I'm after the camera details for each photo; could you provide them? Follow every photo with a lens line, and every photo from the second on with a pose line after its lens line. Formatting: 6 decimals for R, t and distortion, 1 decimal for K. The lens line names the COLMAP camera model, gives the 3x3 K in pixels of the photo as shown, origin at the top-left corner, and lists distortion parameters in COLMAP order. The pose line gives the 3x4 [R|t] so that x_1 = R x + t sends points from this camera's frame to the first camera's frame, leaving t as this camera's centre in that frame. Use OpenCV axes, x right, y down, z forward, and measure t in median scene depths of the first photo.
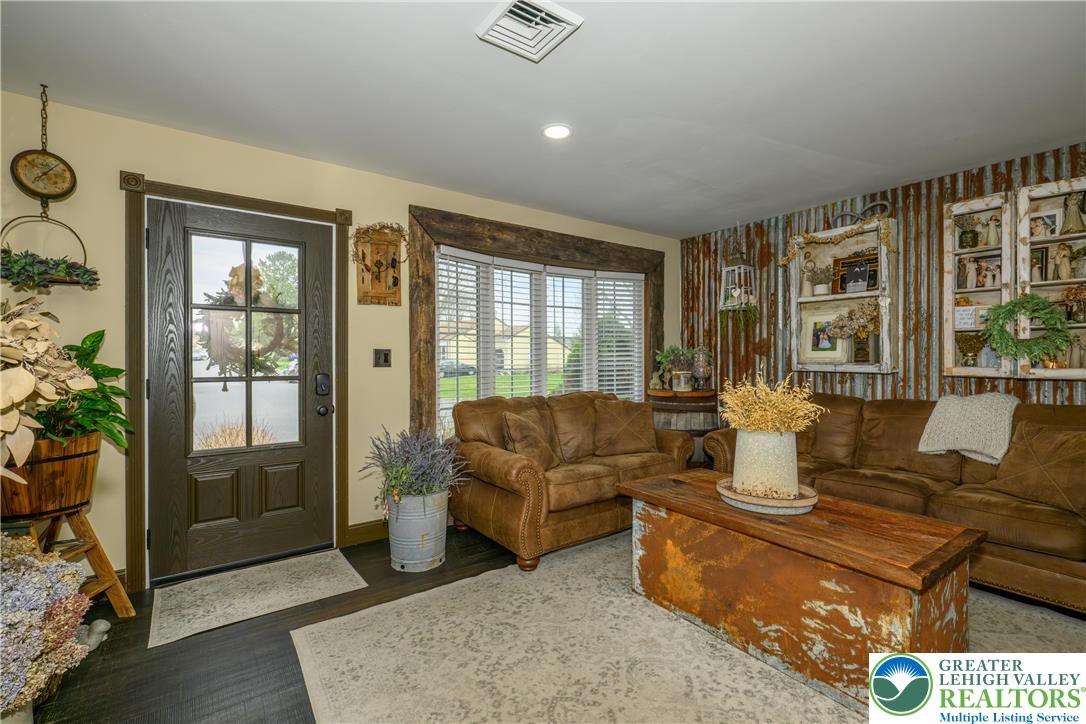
lens RADIAL K [[485.7, 0, 544.5], [0, 485.7, 358.7], [0, 0, 1]] dist [-0.000992, 0.000241]
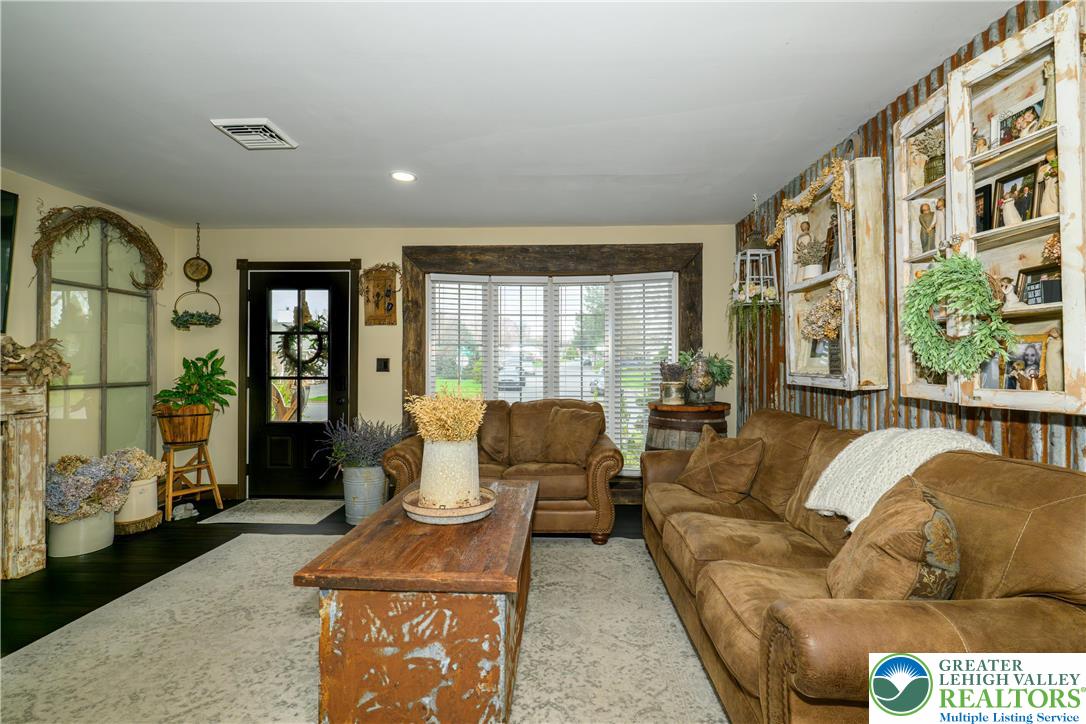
lens RADIAL K [[485.7, 0, 545.6], [0, 485.7, 360.5], [0, 0, 1]] dist [-0.000992, 0.000241]
pose [[0.785396, -0.002479, -0.618989, 0.832943], [-0.005189, 0.999930, -0.010588, -0.001739], [0.618972, 0.011528, 0.785328, 0.229349]]
